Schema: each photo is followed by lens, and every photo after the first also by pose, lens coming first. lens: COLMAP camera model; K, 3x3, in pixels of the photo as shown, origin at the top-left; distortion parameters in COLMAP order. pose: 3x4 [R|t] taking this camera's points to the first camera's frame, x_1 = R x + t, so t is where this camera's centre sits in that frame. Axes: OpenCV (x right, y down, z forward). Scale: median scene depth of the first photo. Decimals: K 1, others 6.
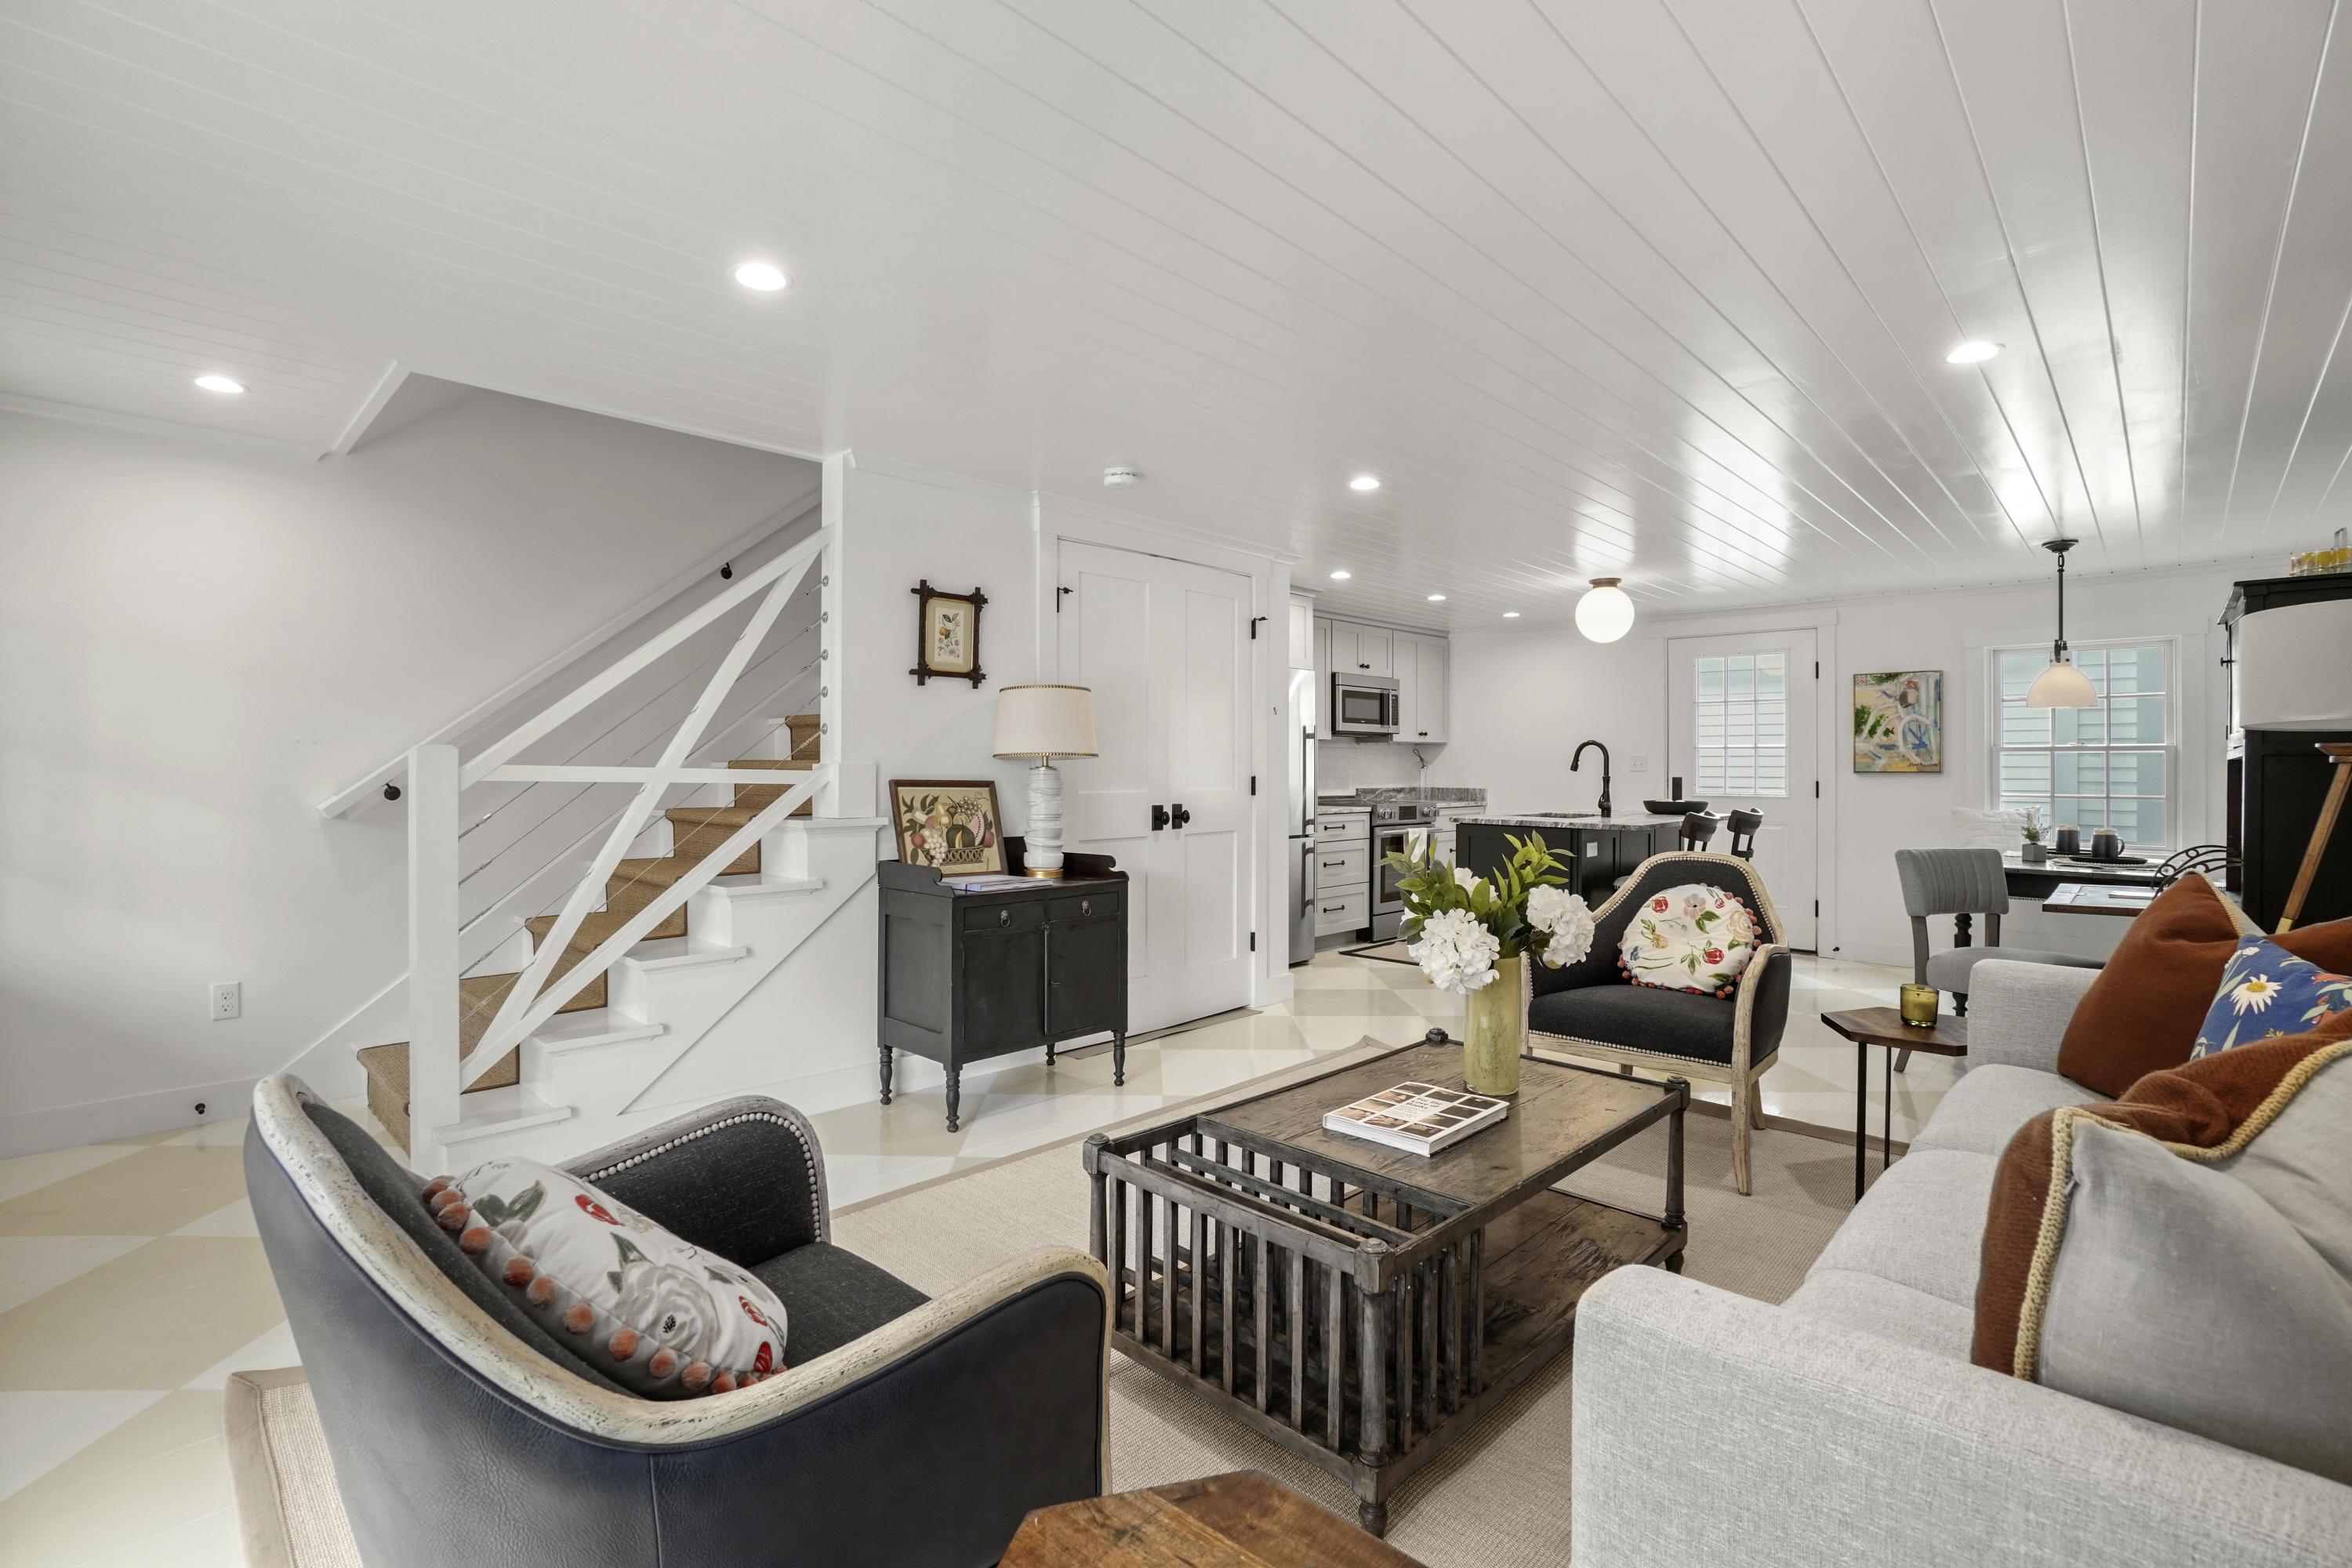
lens RADIAL K [[1066.2, 0, 1159.8], [0, 1066.2, 777.8], [0, 0, 1]] dist [-0.026938, 0.000930]
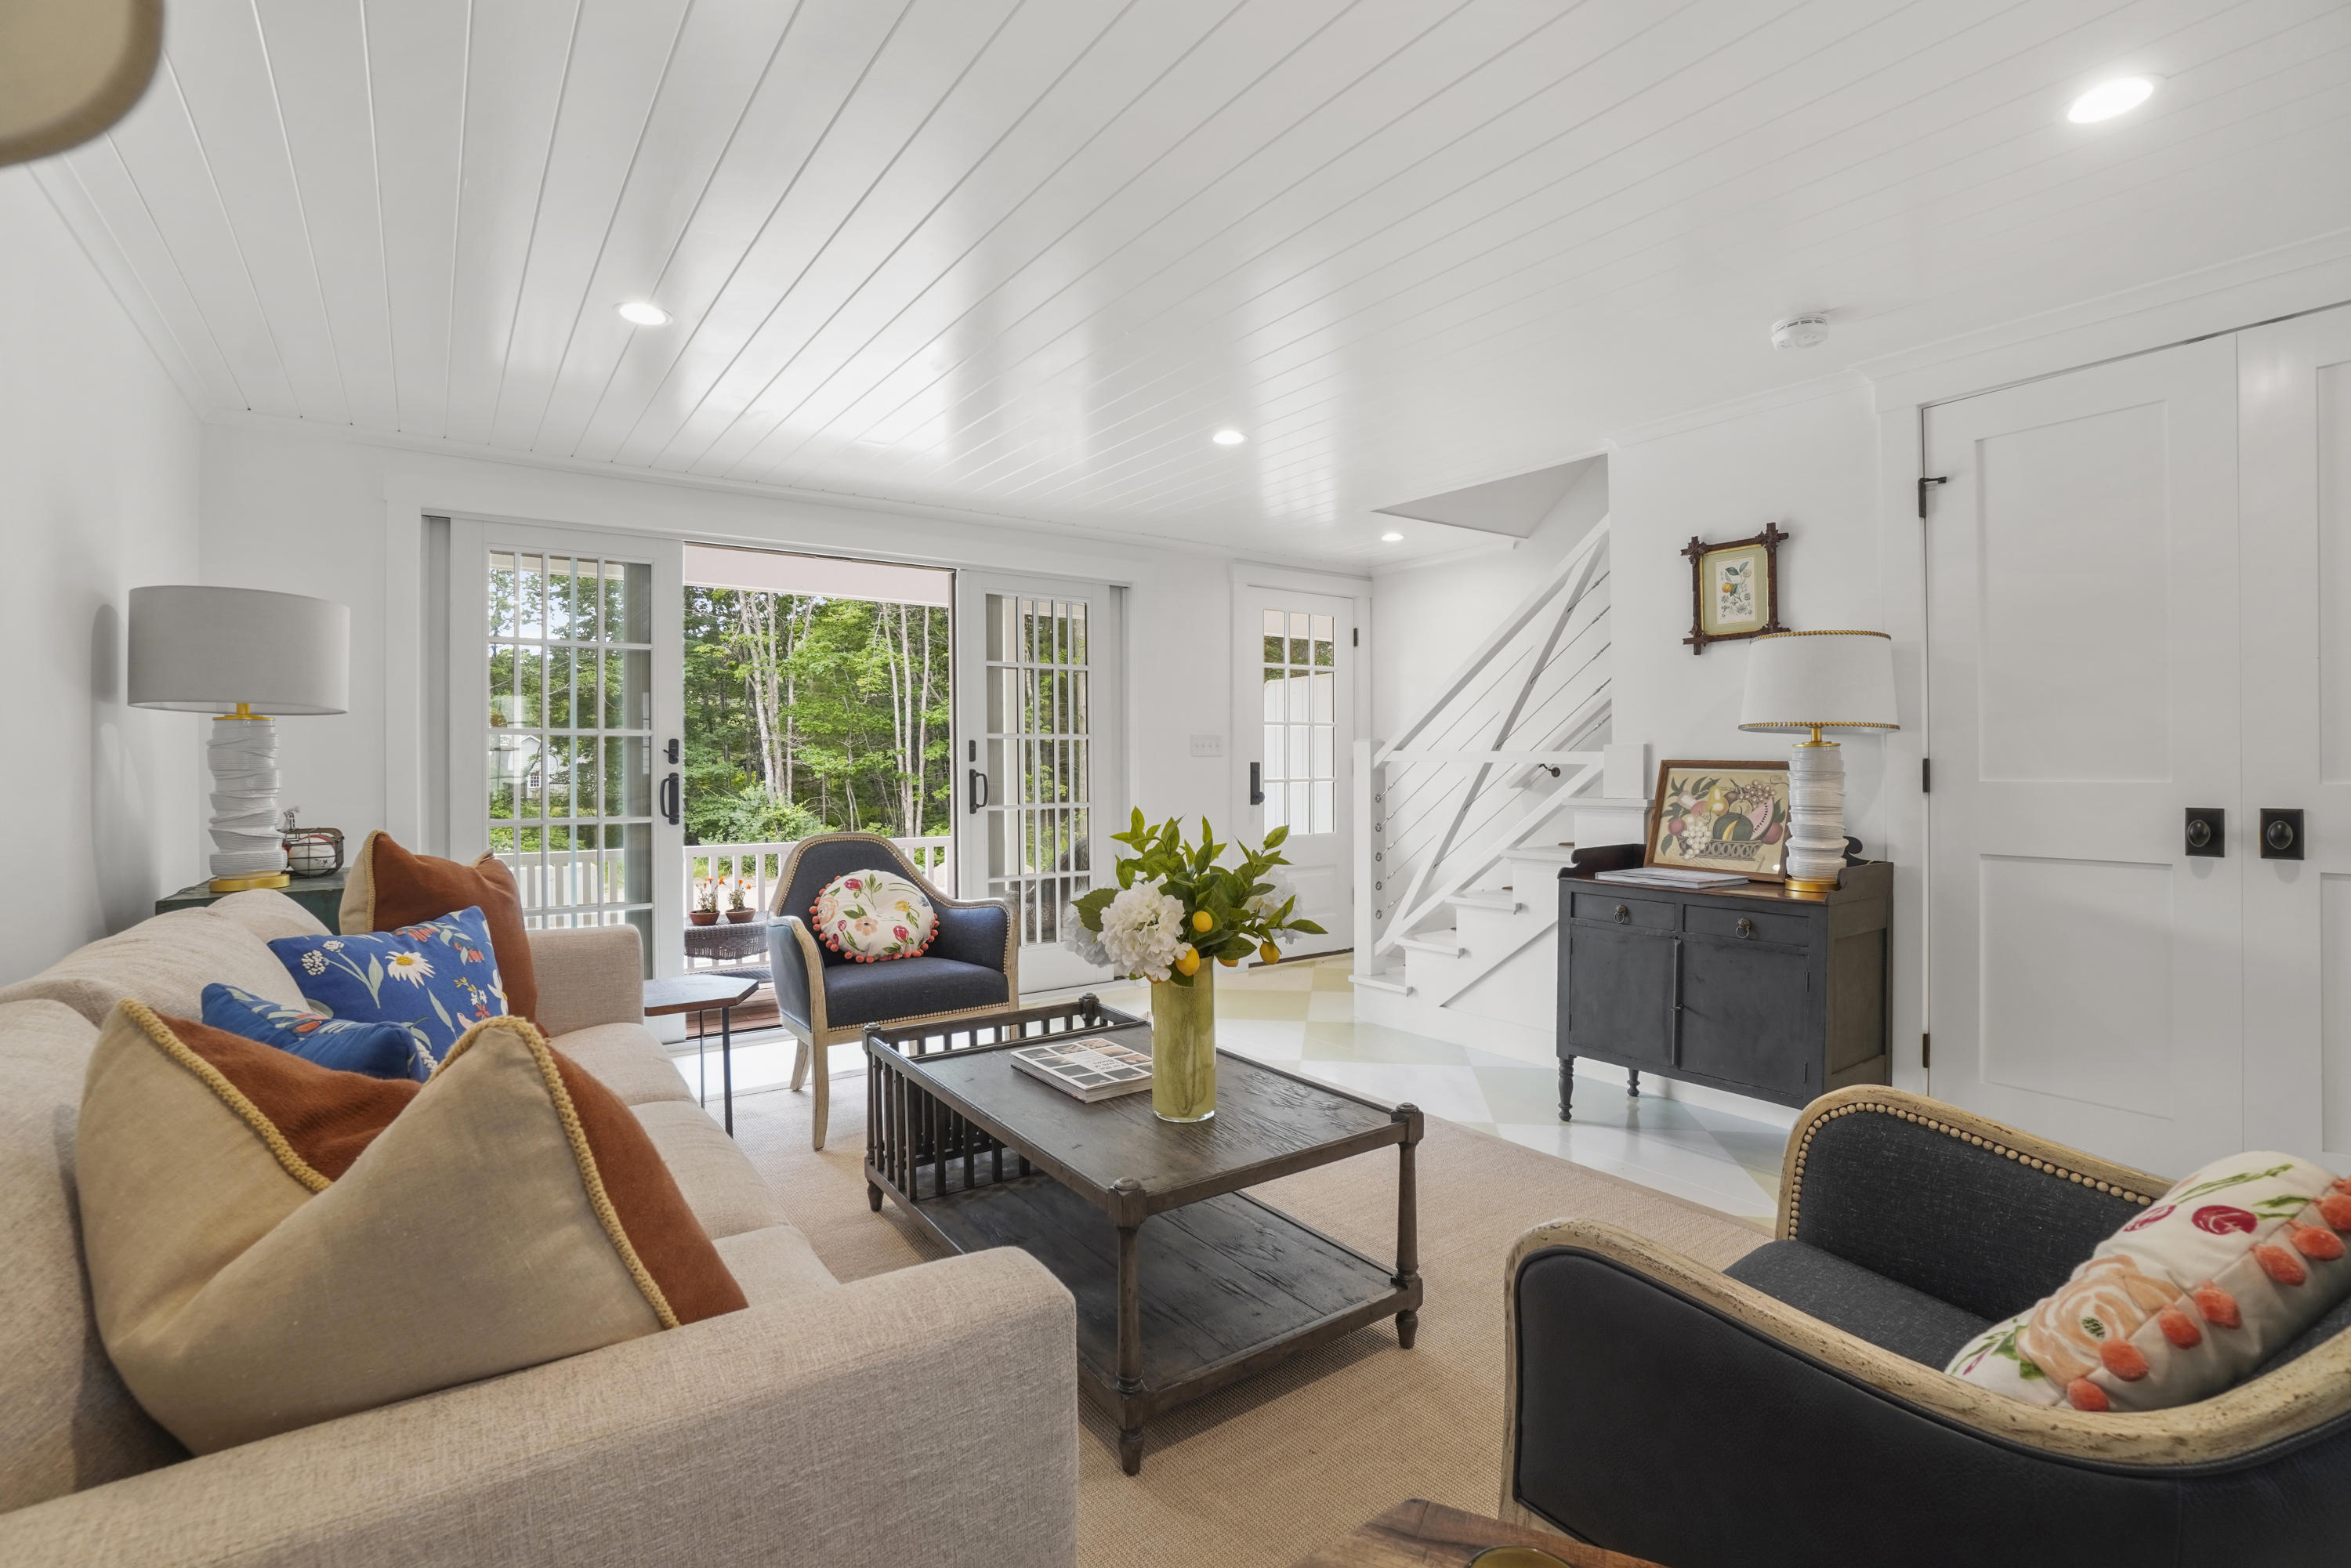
lens RADIAL K [[1065.7, 0, 1164.0], [0, 1065.7, 762.0], [0, 0, 1]] dist [-0.026938, 0.000930]
pose [[-0.181925, -0.003284, -0.983307, 0.710918], [-0.005276, 0.999983, -0.002364, 0.007750], [0.983298, 0.004758, -0.181939, 0.700254]]
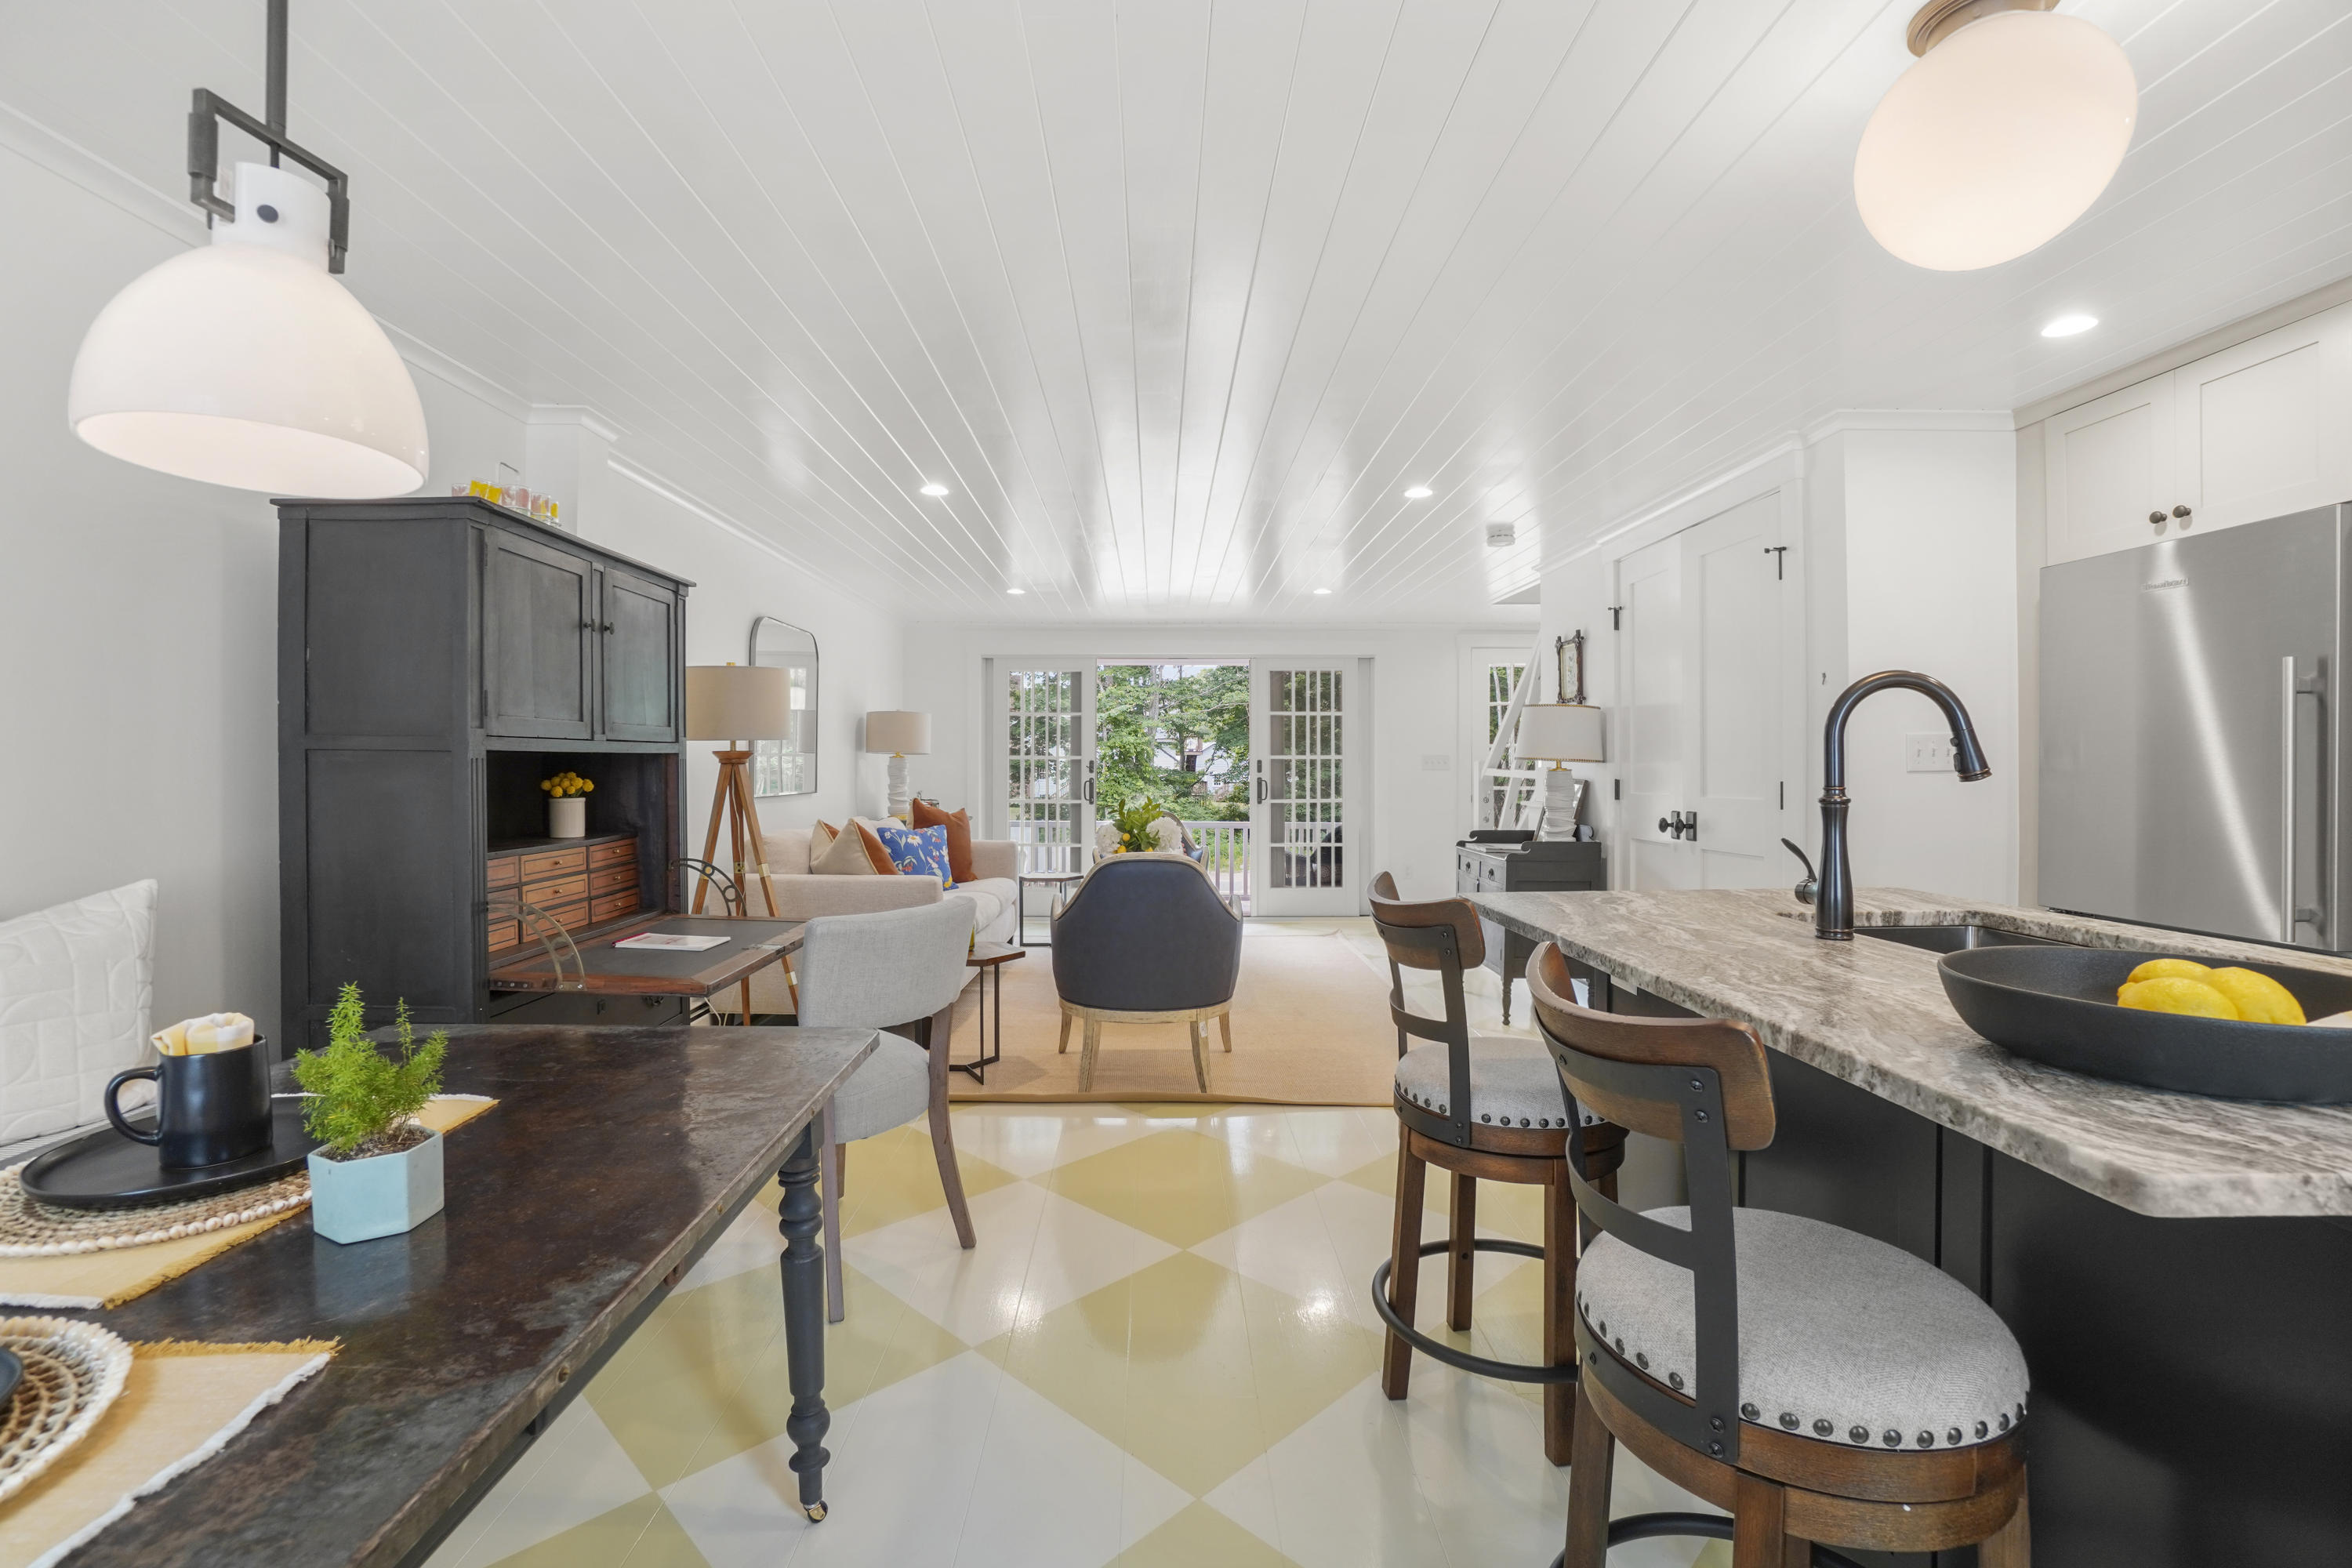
lens RADIAL K [[1066.2, 0, 1173.7], [0, 1066.2, 786.0], [0, 0, 1]] dist [-0.026938, 0.000930]
pose [[-0.705068, 0.007221, -0.709103, 1.122219], [-0.011253, 0.999708, 0.021370, -0.012011], [0.709050, 0.023047, -0.704781, 1.618088]]
